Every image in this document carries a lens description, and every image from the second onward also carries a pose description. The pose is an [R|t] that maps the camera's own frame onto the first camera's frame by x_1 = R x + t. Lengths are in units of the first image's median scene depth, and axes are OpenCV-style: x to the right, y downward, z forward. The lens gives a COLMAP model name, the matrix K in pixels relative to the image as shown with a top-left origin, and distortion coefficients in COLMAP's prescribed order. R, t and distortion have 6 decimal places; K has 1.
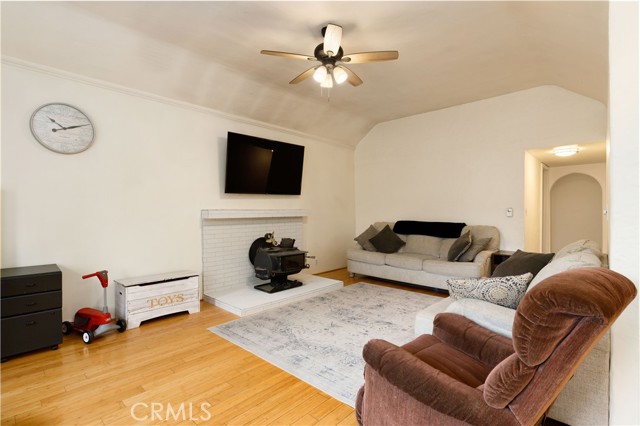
lens RADIAL K [[309.4, 0, 321.5], [0, 309.4, 211.7], [0, 0, 1]] dist [0.004746, 0.000283]
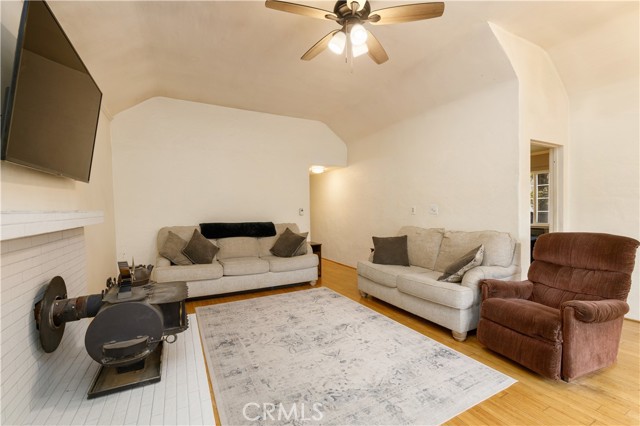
lens RADIAL K [[276.0, 0, 325.2], [0, 276.0, 210.7], [0, 0, 1]] dist [0.002226, -0.000860]
pose [[0.319114, -0.005312, 0.947702, -0.549774], [0.014672, 0.999892, 0.000664, -0.001160], [-0.947603, 0.013693, 0.319157, 0.682988]]
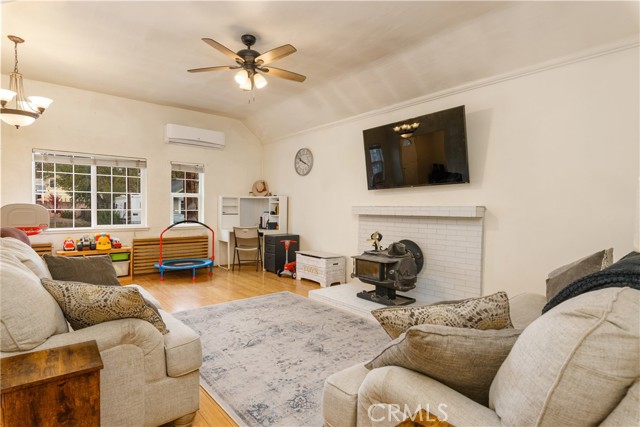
lens RADIAL K [[329.6, 0, 320.2], [0, 329.6, 214.5], [0, 0, 1]] dist [-0.001587, -0.000161]
pose [[-0.127081, 0.016670, -0.991752, 0.910591], [-0.019317, 0.999628, 0.019277, 0.002850], [0.991704, 0.021607, -0.126712, 1.127999]]
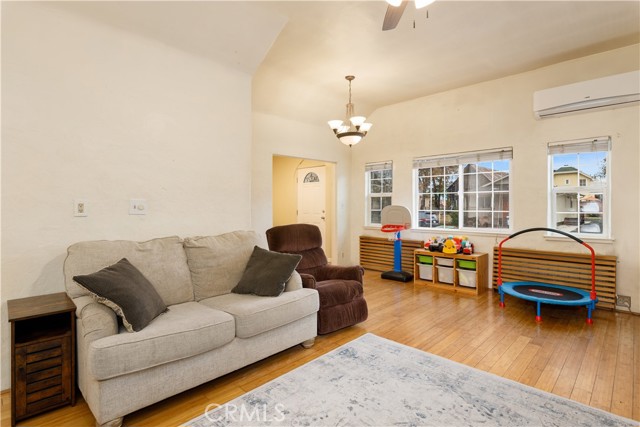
lens RADIAL K [[323.5, 0, 321.8], [0, 323.5, 207.2], [0, 0, 1]] dist [-0.001976, -0.000476]
pose [[-0.999716, -0.000343, 0.023817, 0.154761], [0.000080, 0.999842, 0.017754, -0.010542], [-0.023819, 0.017751, -0.999559, 1.332135]]
